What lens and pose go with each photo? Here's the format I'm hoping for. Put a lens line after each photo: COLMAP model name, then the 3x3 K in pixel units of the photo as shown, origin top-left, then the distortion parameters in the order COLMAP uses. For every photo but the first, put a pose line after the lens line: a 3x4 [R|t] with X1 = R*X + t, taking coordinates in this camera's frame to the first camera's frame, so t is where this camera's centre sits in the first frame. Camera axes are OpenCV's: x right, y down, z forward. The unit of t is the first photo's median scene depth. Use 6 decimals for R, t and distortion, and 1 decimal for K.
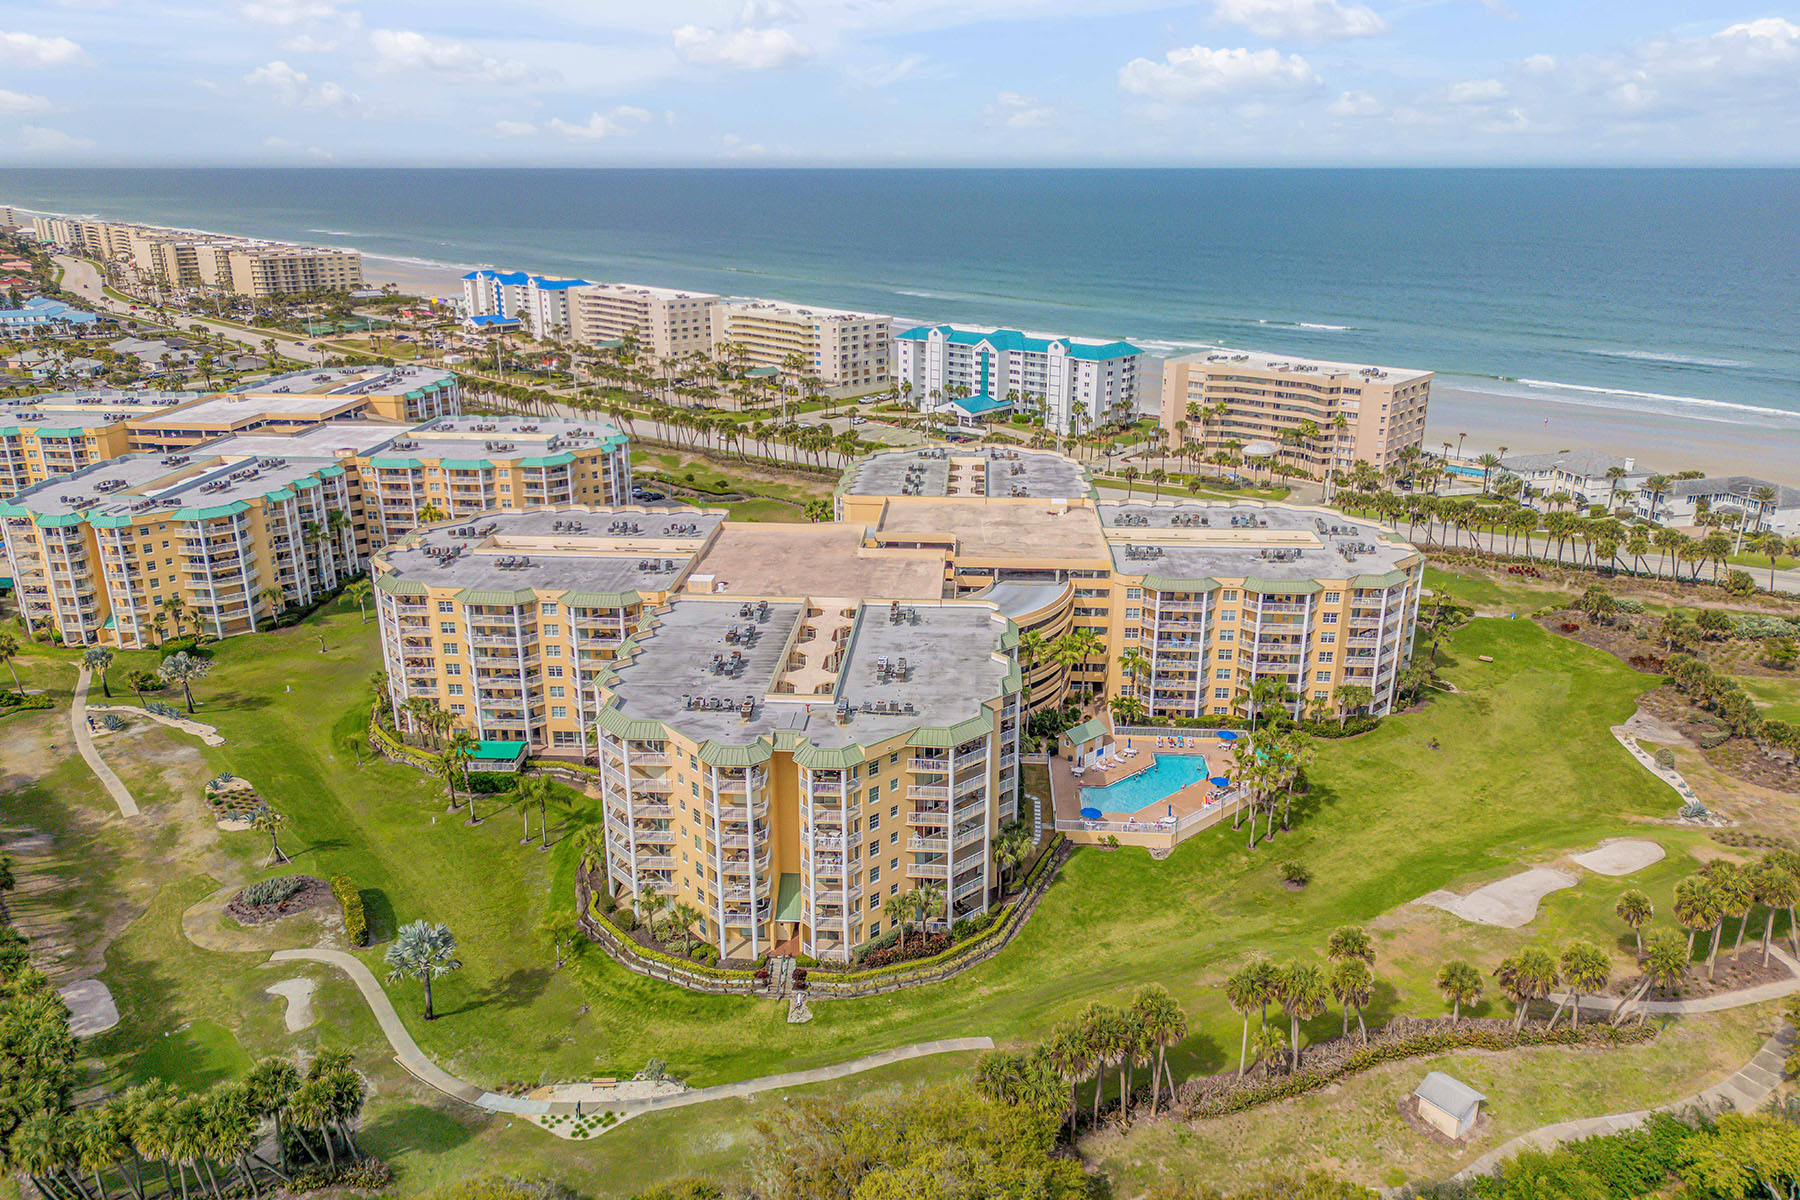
lens RADIAL K [[1278.3, 0, 900.7], [0, 1278.3, 584.6], [0, 0, 1]] dist [0.085752, -0.088967]
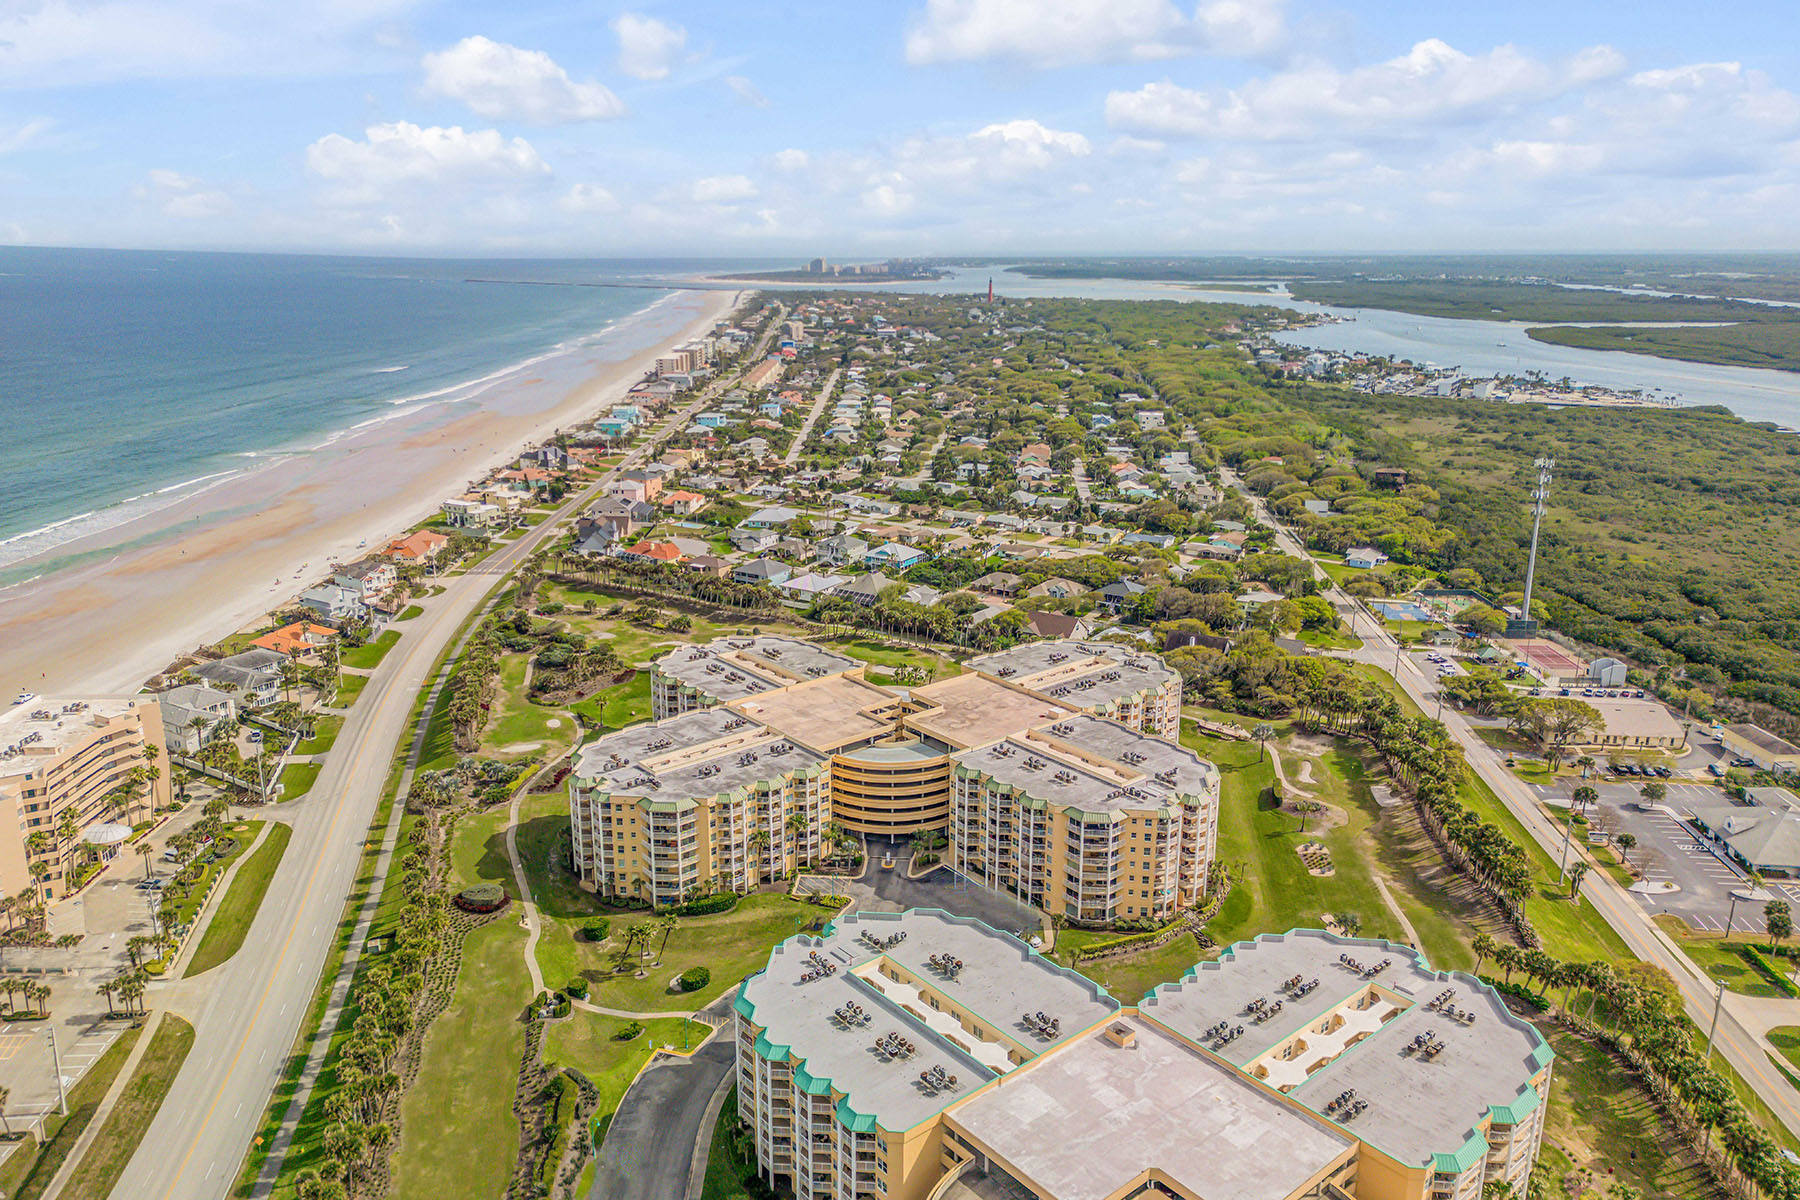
lens RADIAL K [[1278.3, 0, 900.7], [0, 1278.3, 584.6], [0, 0, 1]] dist [0.085752, -0.088967]
pose [[0.702934, 0.198983, -0.682854, 1.081100], [-0.203489, 0.976201, 0.074991, -0.297247], [0.681524, 0.086239, 0.726696, -0.131938]]
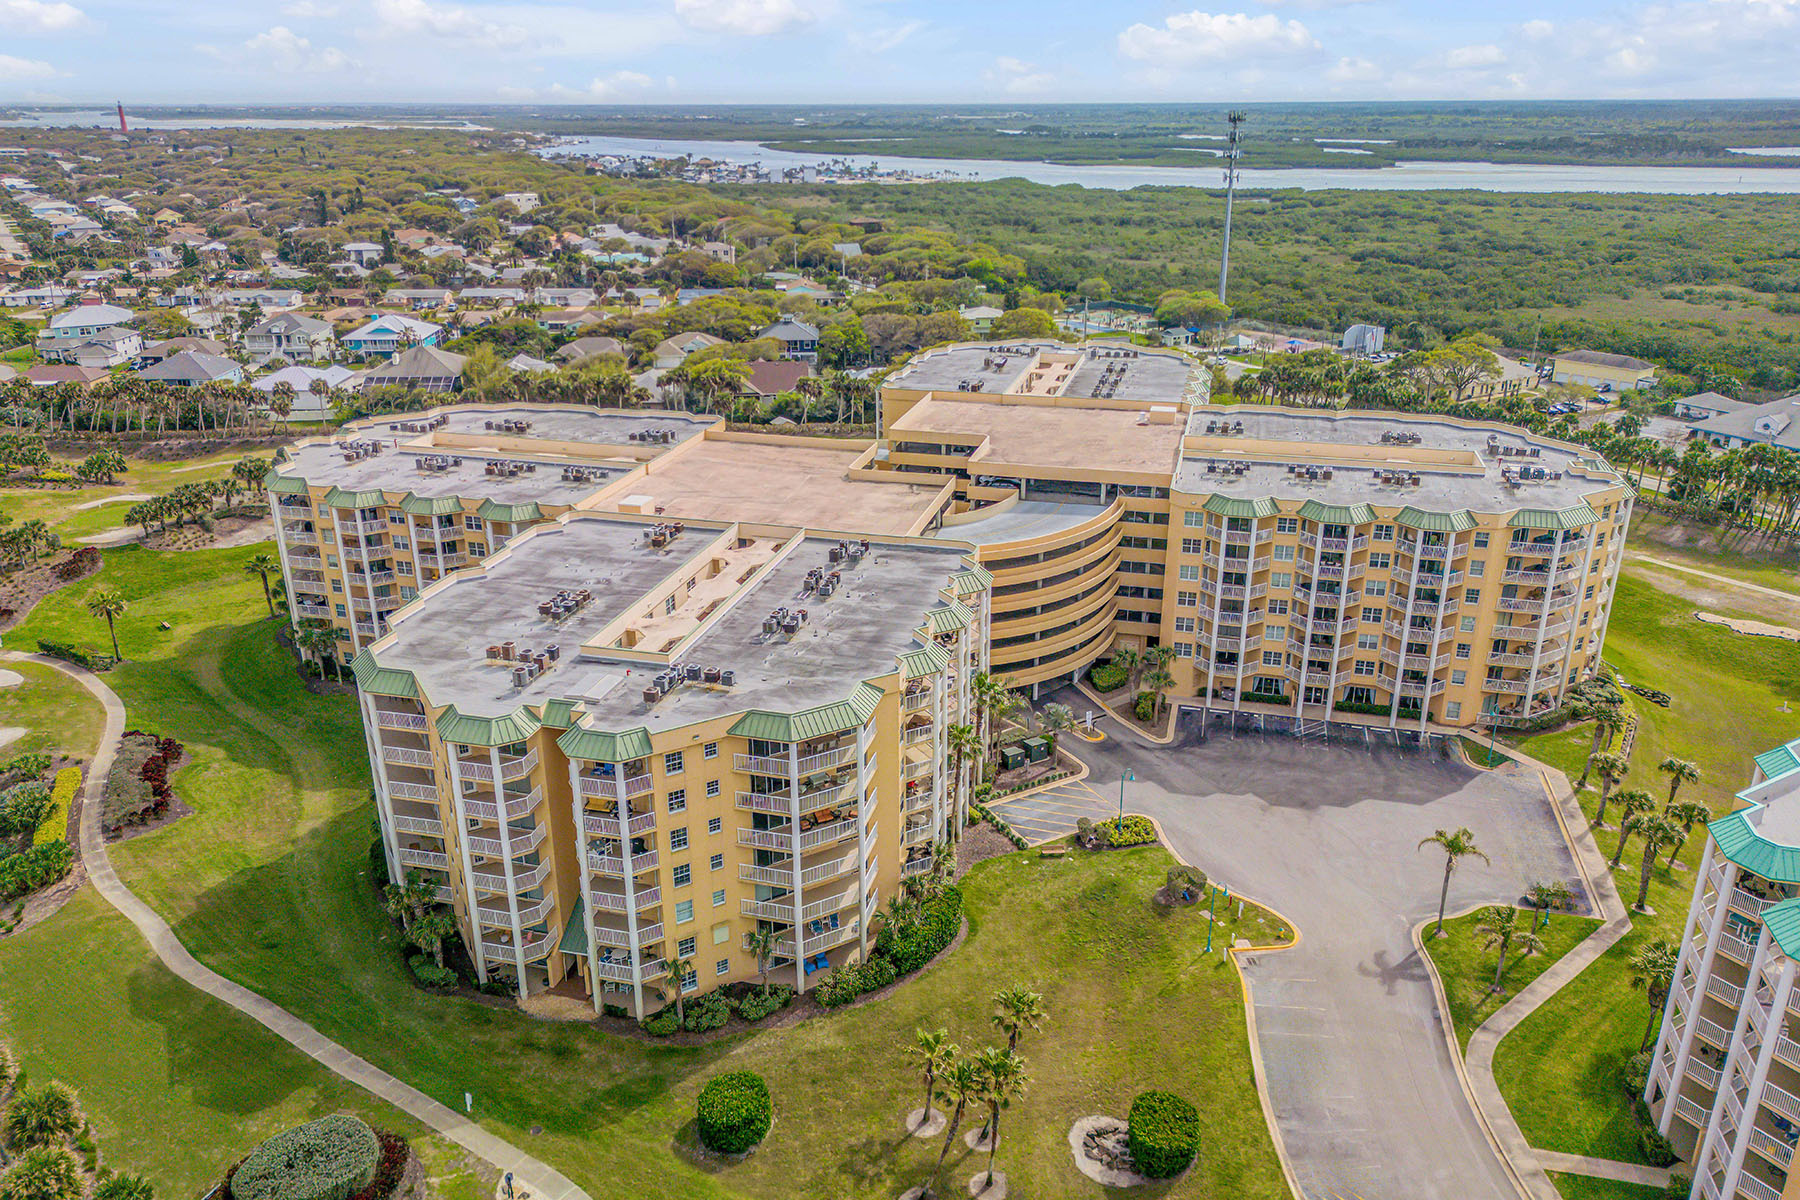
lens RADIAL K [[1282.5, 0, 897.6], [0, 1282.5, 600.1], [0, 0, 1]] dist [0.067128, -0.072686]
pose [[0.984123, 0.074736, -0.160984, 0.137745], [-0.058346, 0.992839, 0.104241, -0.016103], [0.167622, -0.093193, 0.981437, 0.233334]]
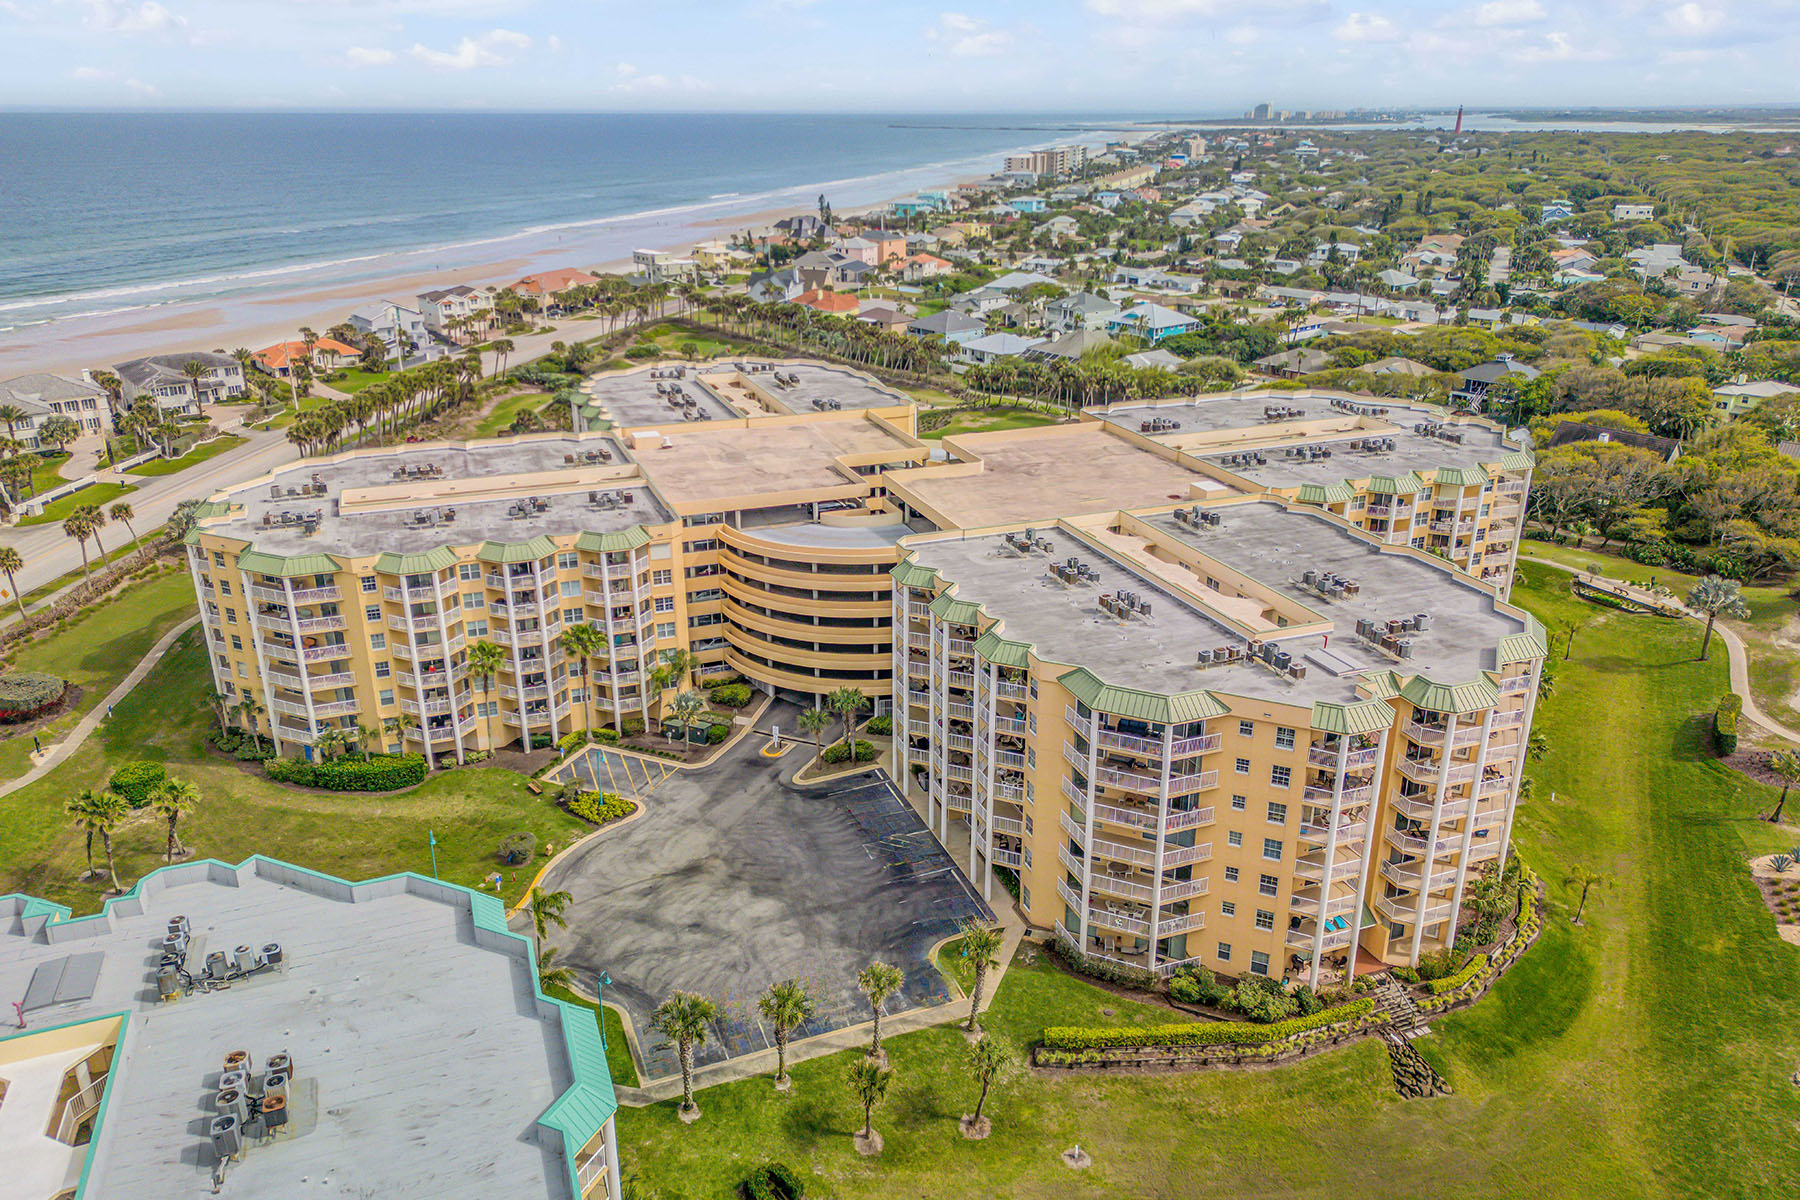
lens RADIAL K [[1282.5, 0, 897.6], [0, 1282.5, 600.1], [0, 0, 1]] dist [0.067128, -0.072686]
pose [[0.433490, 0.334559, -0.836754, 0.731820], [-0.245699, 0.937231, 0.247446, -0.143692], [0.867017, 0.098324, 0.488481, 0.653790]]
